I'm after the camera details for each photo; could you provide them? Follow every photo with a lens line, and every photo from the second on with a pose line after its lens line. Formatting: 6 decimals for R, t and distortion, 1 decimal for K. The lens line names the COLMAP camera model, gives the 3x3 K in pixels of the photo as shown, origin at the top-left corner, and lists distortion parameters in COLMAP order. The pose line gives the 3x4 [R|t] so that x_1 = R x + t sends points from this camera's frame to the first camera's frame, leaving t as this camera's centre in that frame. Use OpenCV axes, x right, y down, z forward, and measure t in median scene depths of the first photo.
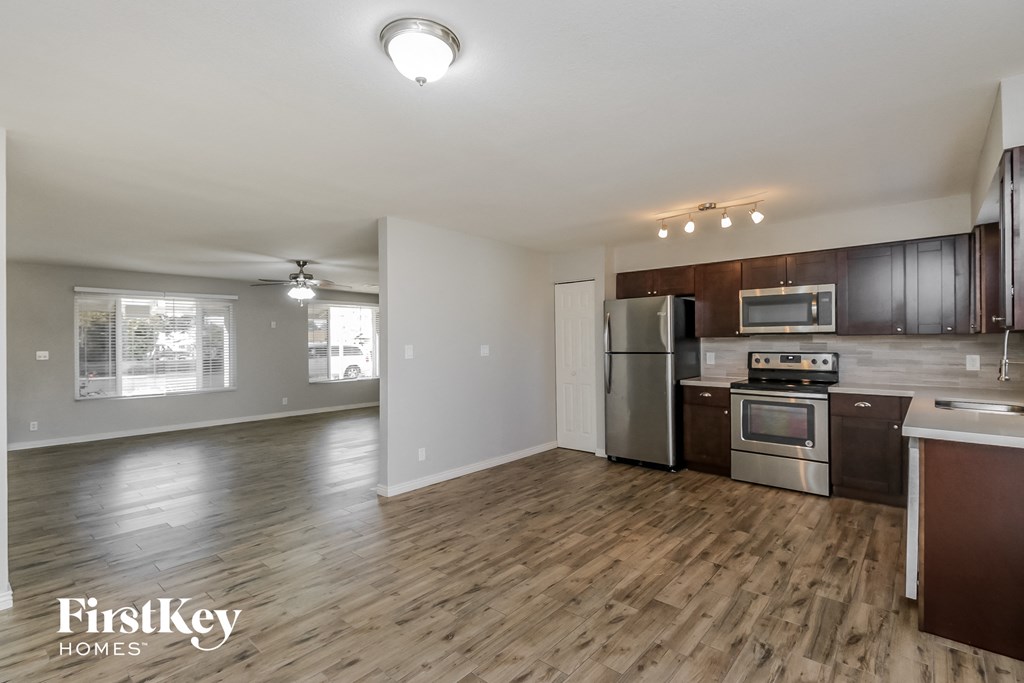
lens RADIAL K [[477.6, 0, 512.0], [0, 477.6, 341.5], [0, 0, 1]] dist [0.032729, -0.015138]
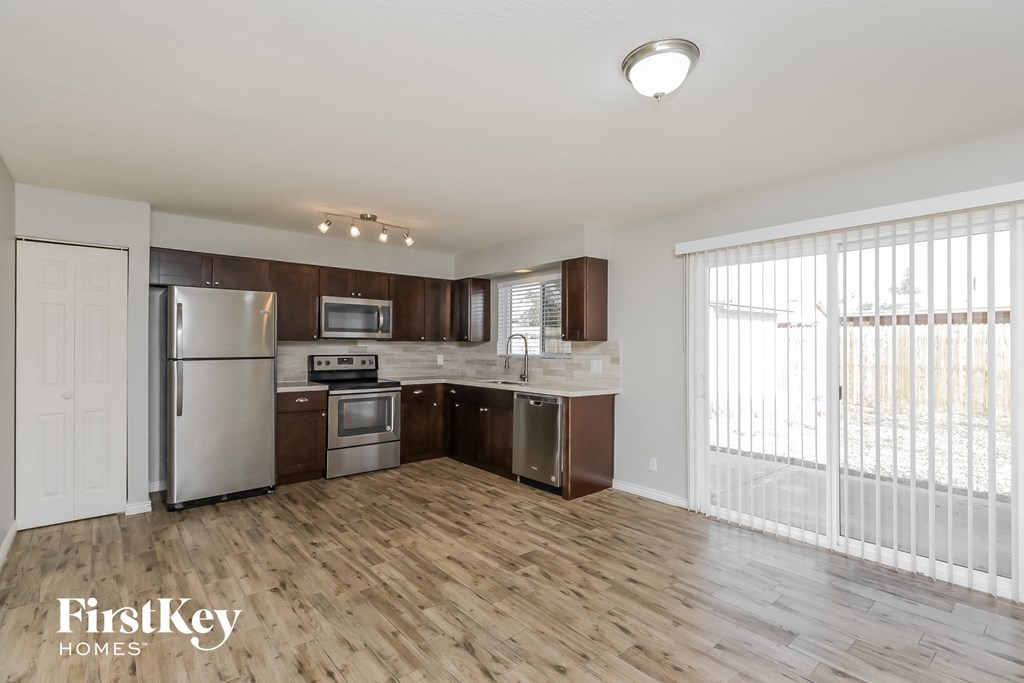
lens RADIAL K [[477.6, 0, 512.0], [0, 477.6, 341.5], [0, 0, 1]] dist [0.032729, -0.015138]
pose [[0.151802, 0.015874, 0.988284, -0.565635], [-0.006497, 0.999865, -0.015062, 0.006113], [-0.988390, -0.004134, 0.151884, 0.514356]]
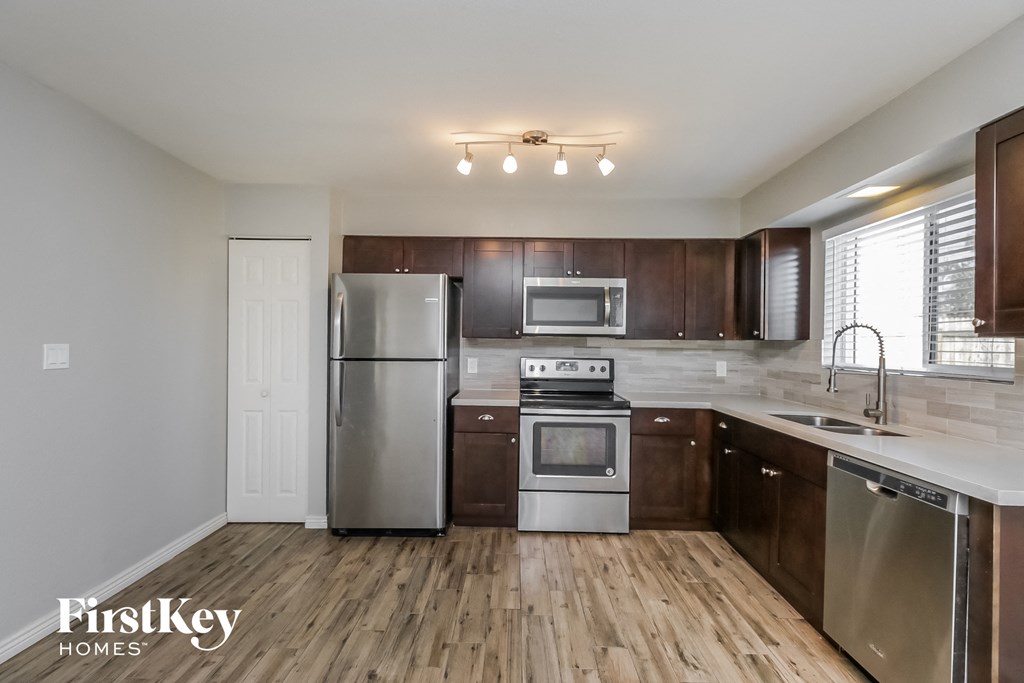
lens RADIAL K [[477.6, 0, 512.0], [0, 477.6, 341.5], [0, 0, 1]] dist [0.032729, -0.015138]
pose [[0.762999, 0.017790, 0.646155, -0.033700], [-0.018244, 0.999816, -0.005984, 0.000874], [-0.646143, -0.007222, 0.763182, 0.506164]]
